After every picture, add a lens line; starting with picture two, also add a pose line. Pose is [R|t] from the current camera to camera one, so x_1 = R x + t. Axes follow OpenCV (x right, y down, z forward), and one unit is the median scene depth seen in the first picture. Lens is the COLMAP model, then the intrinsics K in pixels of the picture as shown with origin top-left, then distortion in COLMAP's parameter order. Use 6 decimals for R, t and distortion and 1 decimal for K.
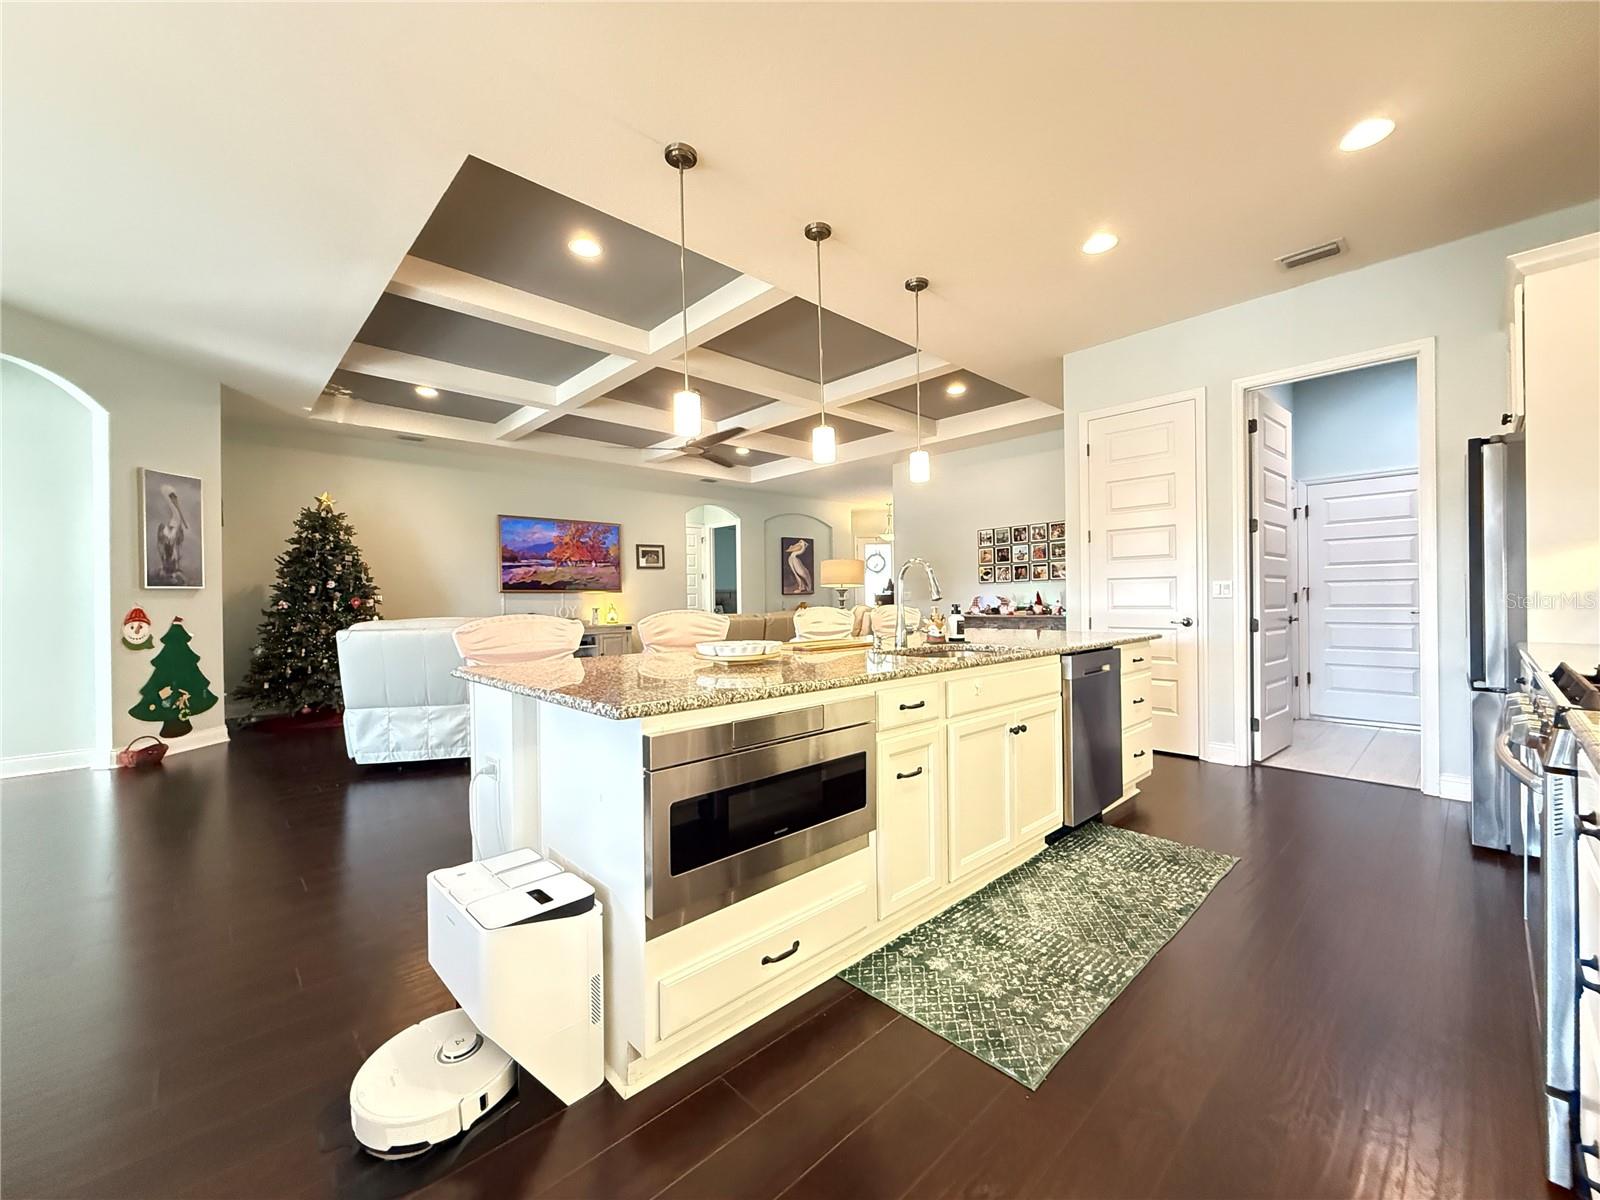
lens RADIAL K [[640.4, 0, 801.5], [0, 640.4, 598.3], [0, 0, 1]] dist [-0.000665, -0.000264]
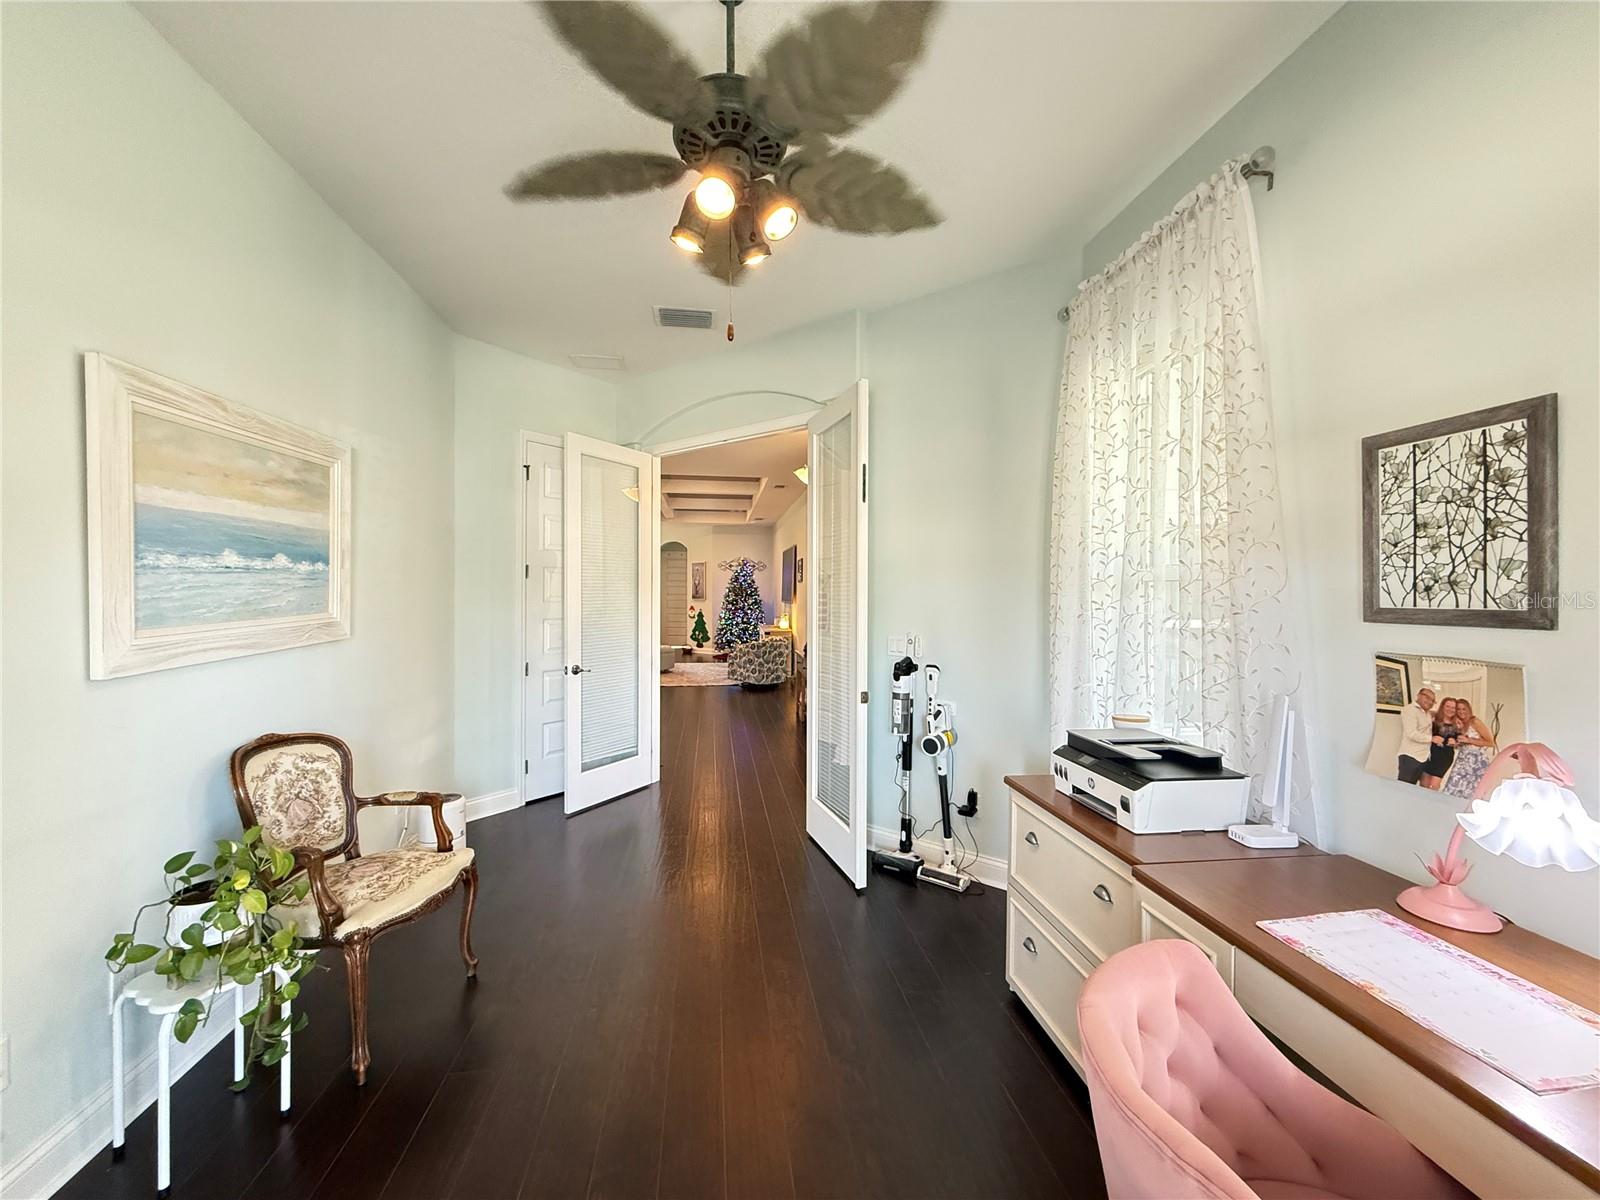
lens RADIAL K [[640.4, 0, 794.1], [0, 640.4, 595.9], [0, 0, 1]] dist [-0.000665, -0.000264]
pose [[-0.598055, 0.016448, -0.801286, 0.761492], [0.006000, 0.999853, 0.016046, -0.050180], [0.801432, 0.004788, -0.598066, 2.006505]]
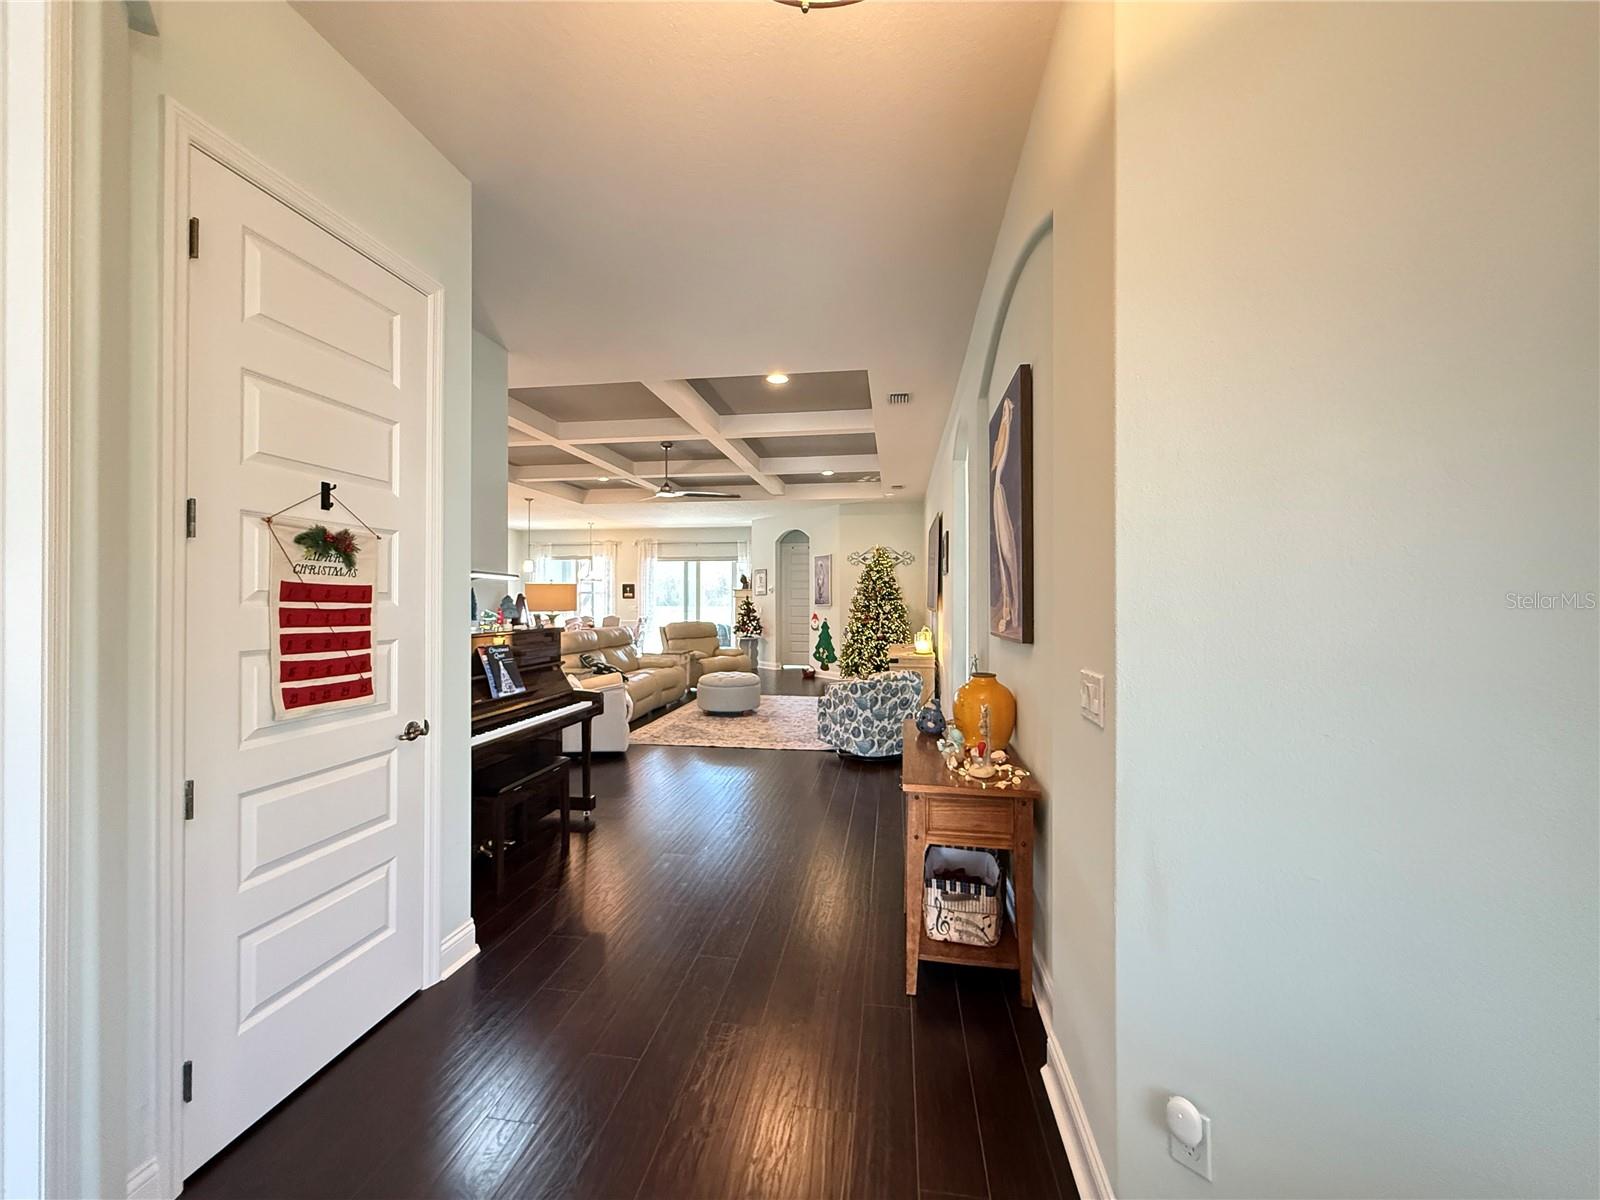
lens RADIAL K [[640.4, 0, 806.9], [0, 640.4, 601.4], [0, 0, 1]] dist [-0.000665, -0.000264]
pose [[-0.786985, 0.015788, -0.616771, 0.295732], [0.010611, 0.999871, 0.012055, -0.035900], [0.616881, 0.002943, -0.787051, 1.722458]]
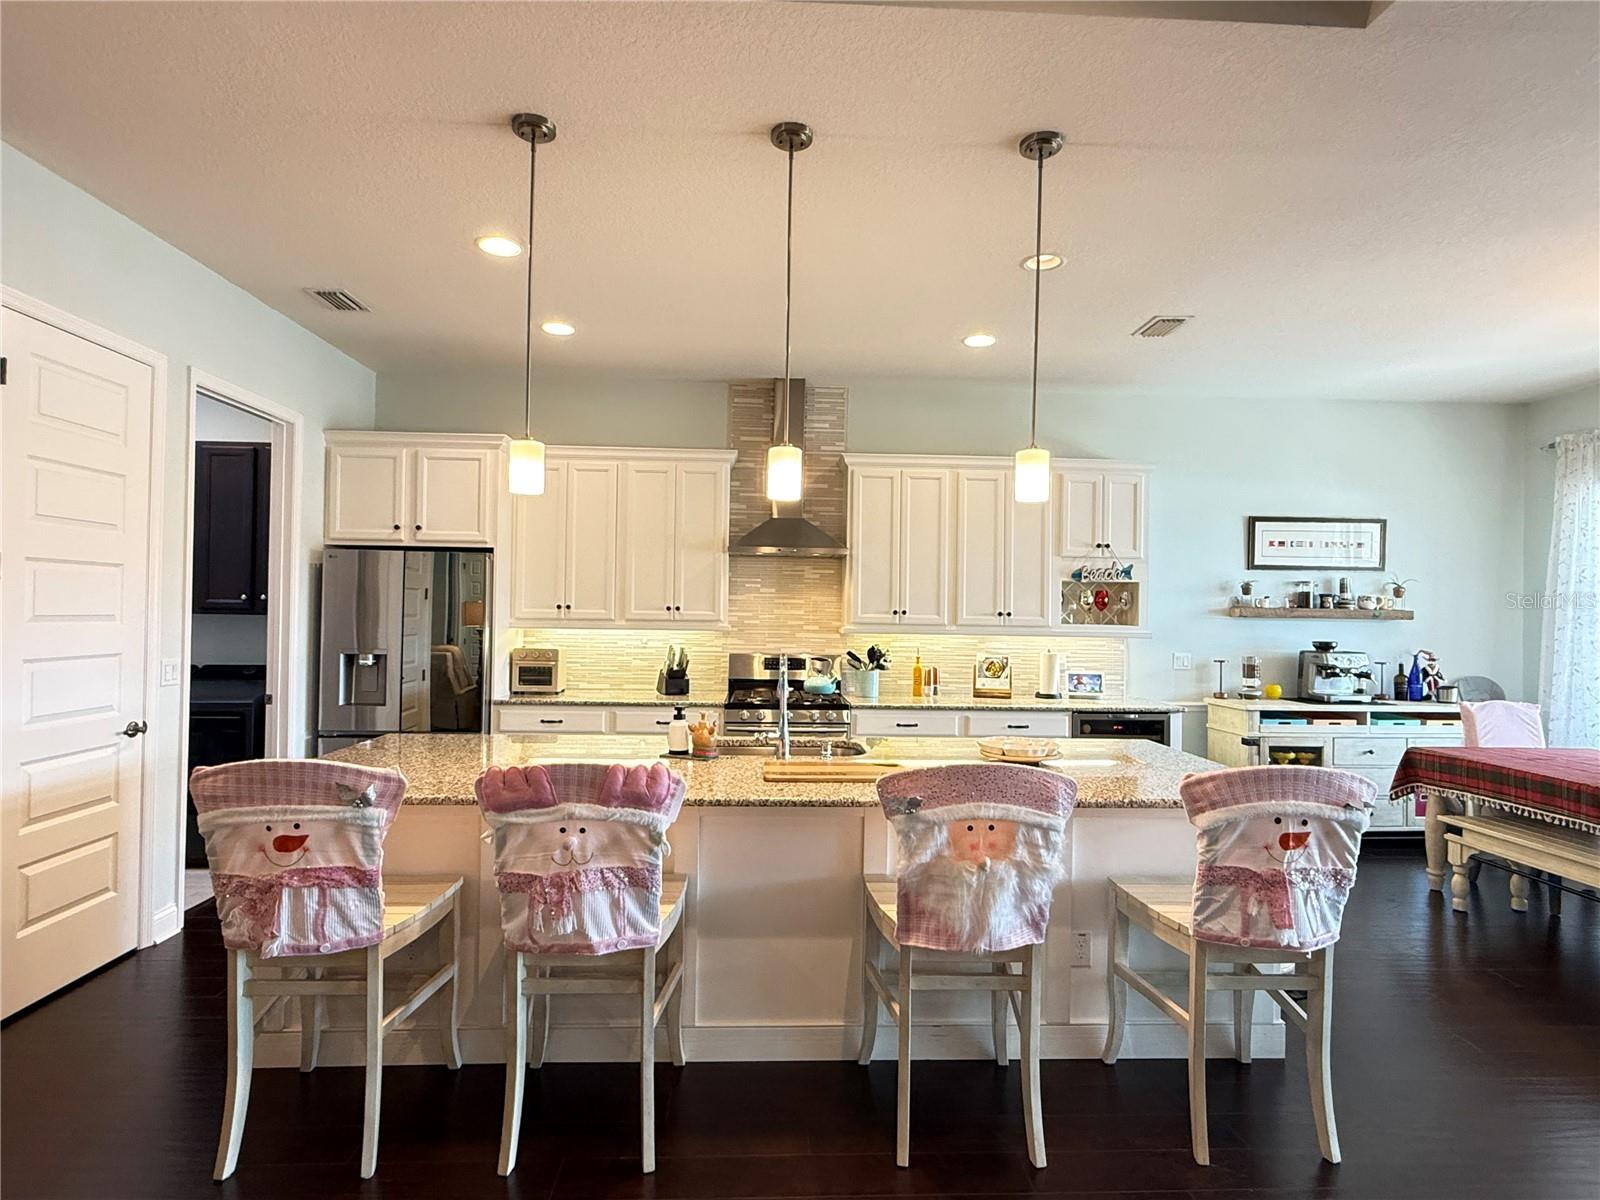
lens RADIAL K [[834.6, 0, 799.9], [0, 834.6, 602.1], [0, 0, 1]] dist [-0.001092, 0.000317]
pose [[-0.750853, 0.009695, 0.660398, -0.215950], [-0.005936, 0.999753, -0.021426, -0.038957], [-0.660442, -0.020008, -0.750610, 0.664467]]
